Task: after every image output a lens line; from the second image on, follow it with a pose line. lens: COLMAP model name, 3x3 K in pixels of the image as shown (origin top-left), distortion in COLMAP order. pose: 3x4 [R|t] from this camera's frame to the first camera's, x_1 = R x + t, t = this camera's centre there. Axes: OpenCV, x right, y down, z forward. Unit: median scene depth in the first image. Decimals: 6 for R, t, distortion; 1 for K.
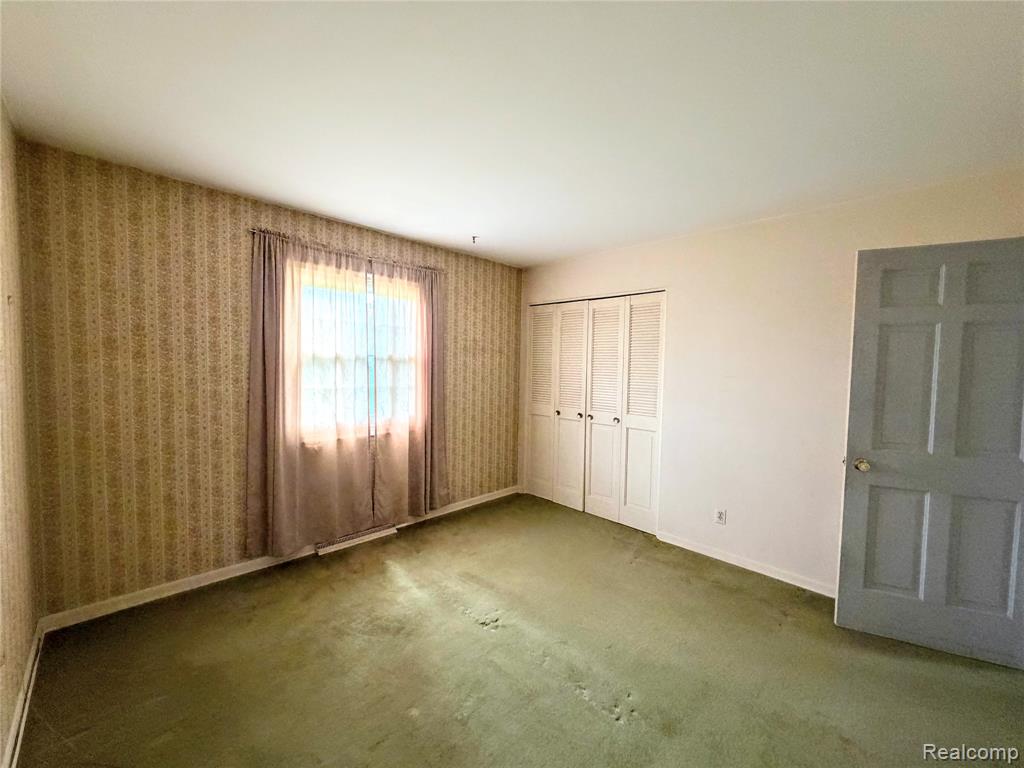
lens RADIAL K [[408.2, 0, 506.3], [0, 408.2, 383.4], [0, 0, 1]] dist [-0.000598, 0.000015]
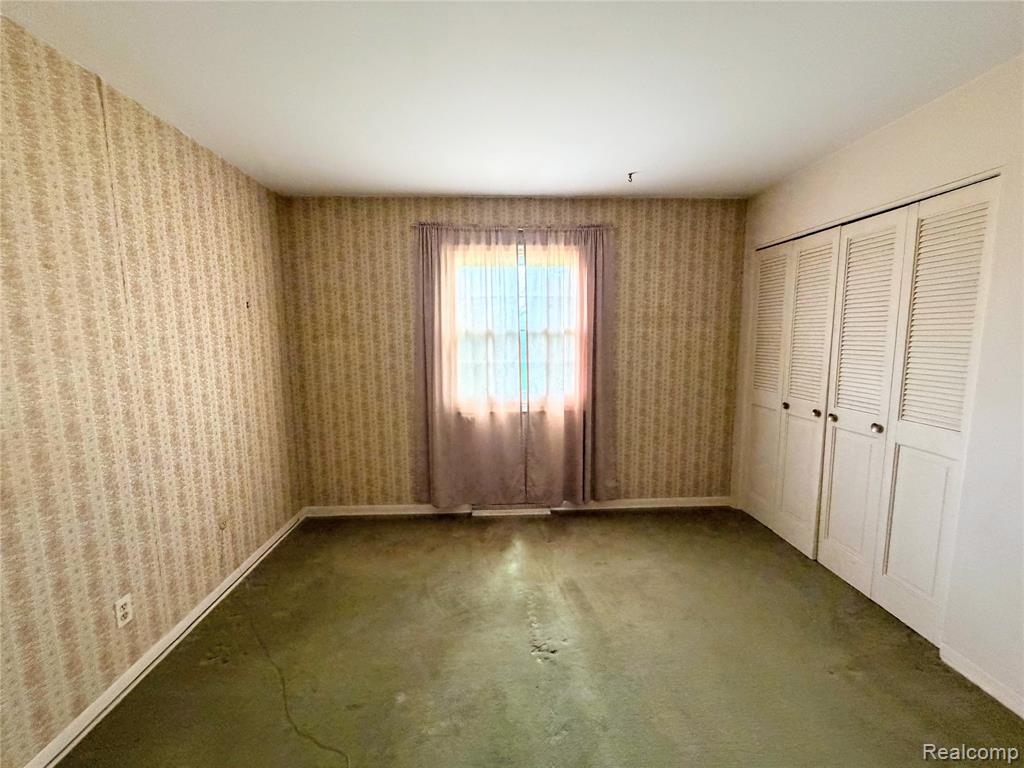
lens RADIAL K [[408.2, 0, 510.8], [0, 408.2, 383.1], [0, 0, 1]] dist [-0.000598, 0.000015]
pose [[0.742052, 0.053564, -0.668199, 0.294749], [-0.009441, 0.997539, 0.069480, -0.009975], [0.670276, -0.045250, 0.740731, 0.244102]]
